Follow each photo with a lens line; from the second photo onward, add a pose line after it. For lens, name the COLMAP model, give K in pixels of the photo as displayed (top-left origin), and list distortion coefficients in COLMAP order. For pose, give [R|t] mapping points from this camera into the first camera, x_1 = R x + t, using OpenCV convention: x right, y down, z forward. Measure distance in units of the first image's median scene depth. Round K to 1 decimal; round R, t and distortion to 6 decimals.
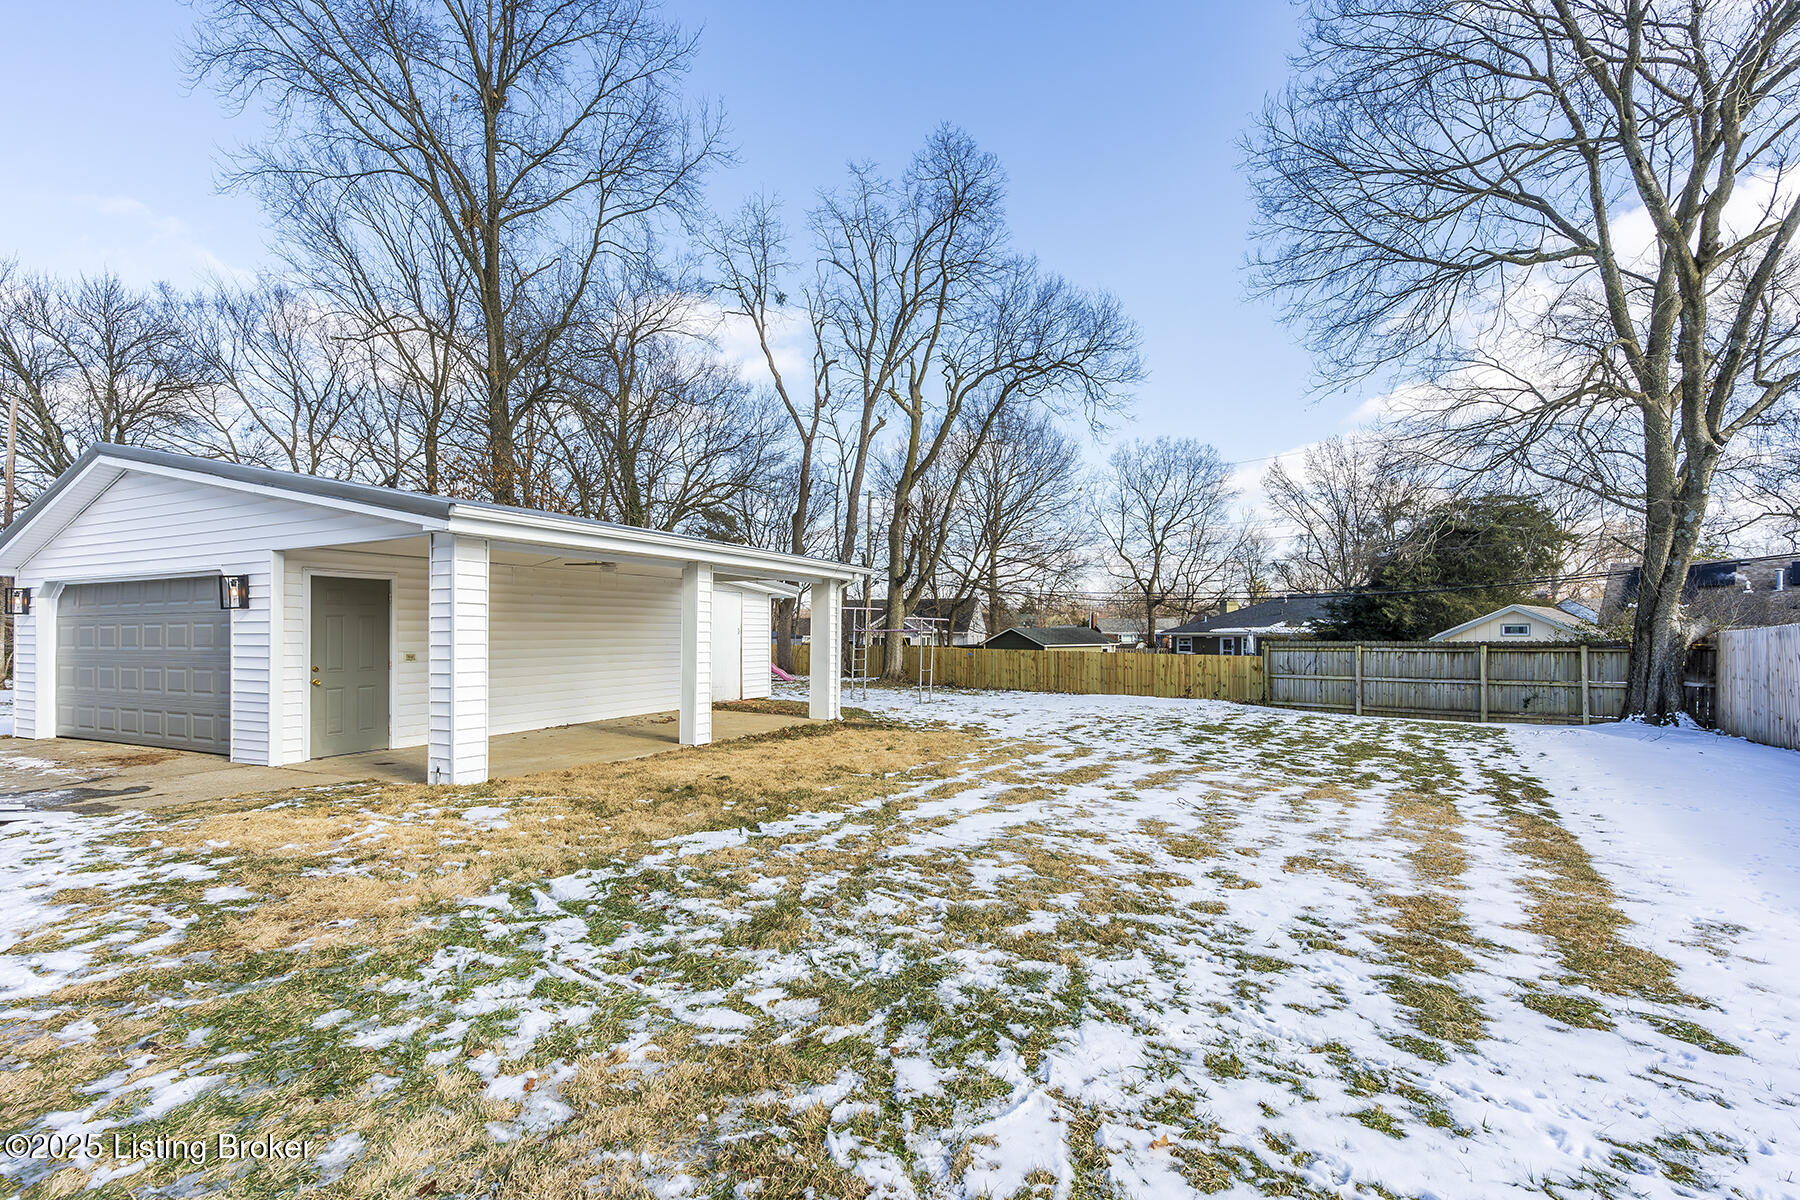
lens RADIAL K [[831.6, 0, 902.3], [0, 831.6, 630.2], [0, 0, 1]] dist [0.002862, 0.000518]
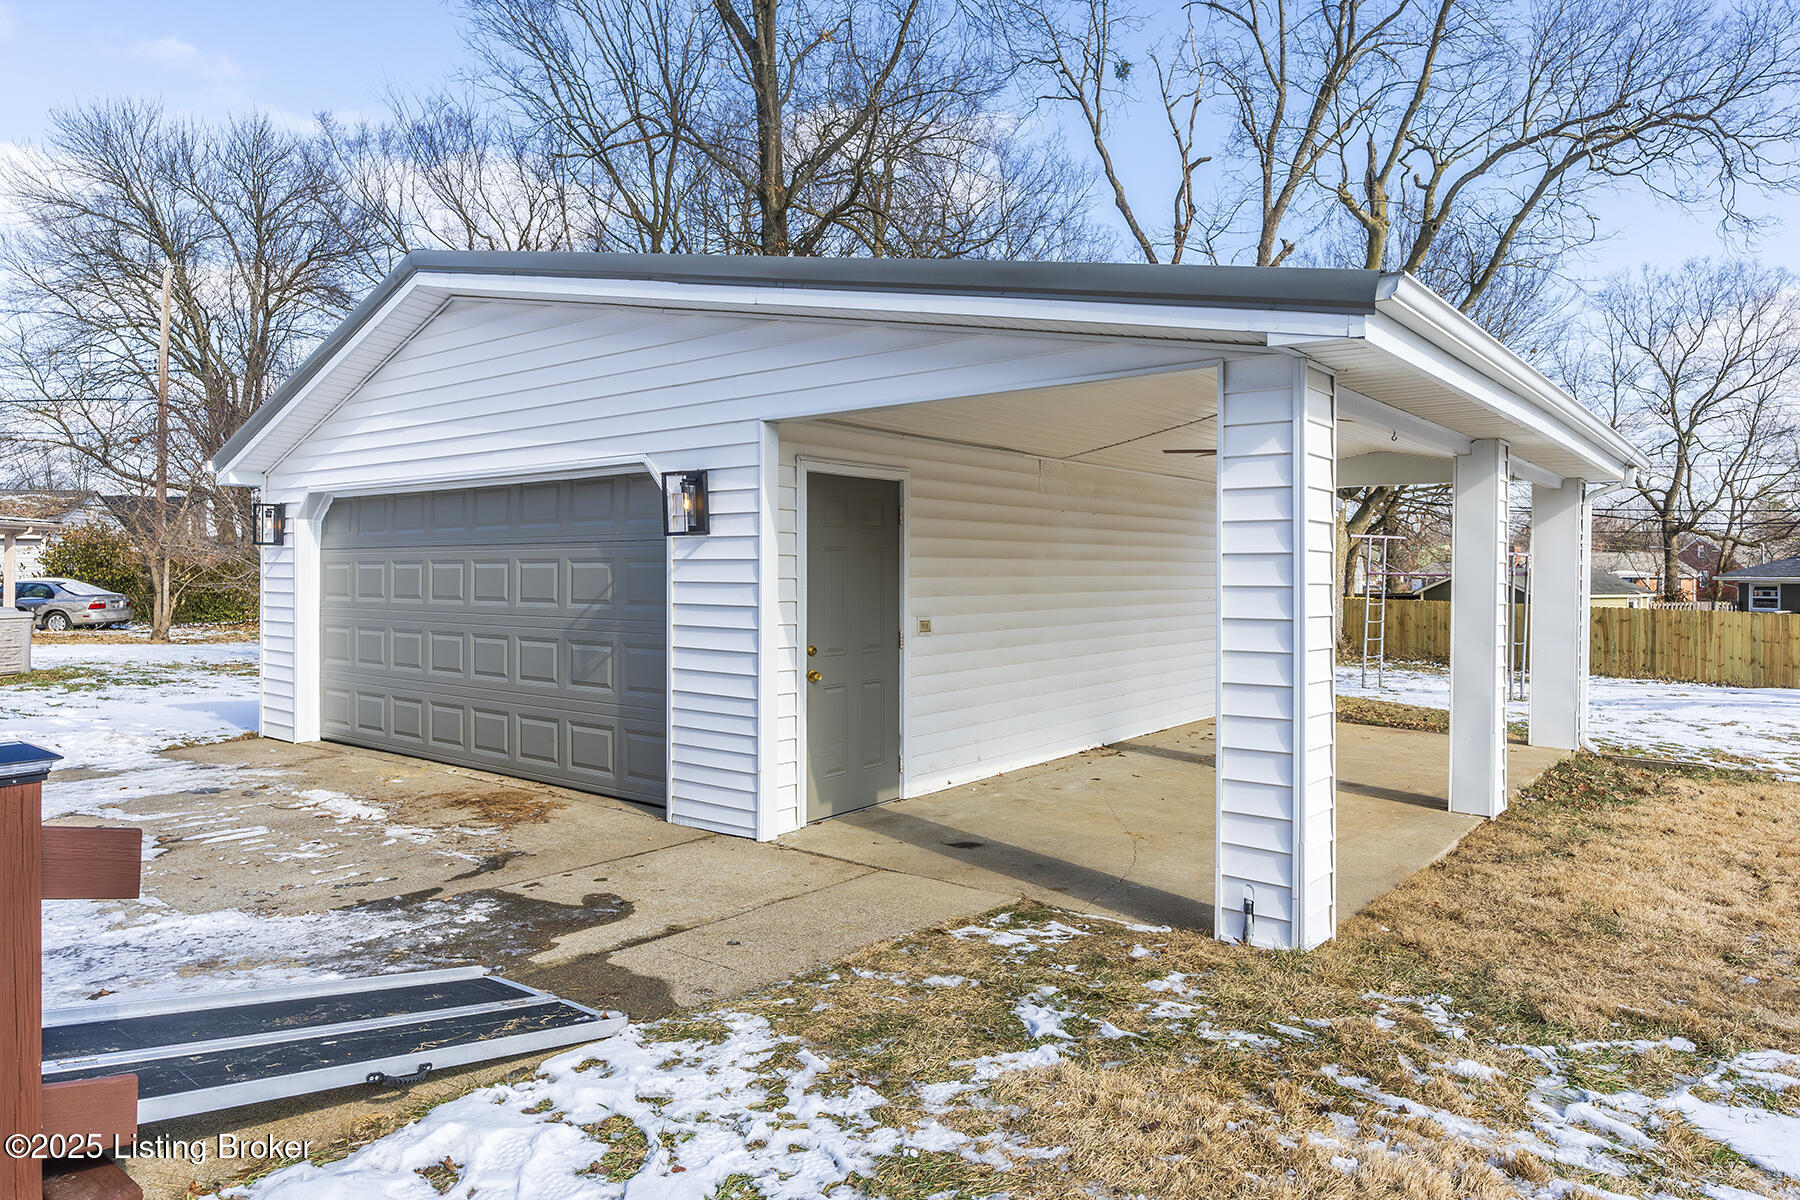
lens RADIAL K [[1124.2, 0, 899.0], [0, 1124.2, 576.4], [0, 0, 1]] dist [0.005409, 0.002440]
pose [[0.977132, 0.006930, -0.212521, -0.167206], [-0.005217, 0.999949, 0.008616, -0.002167], [0.212570, -0.007310, 0.977119, 0.108125]]
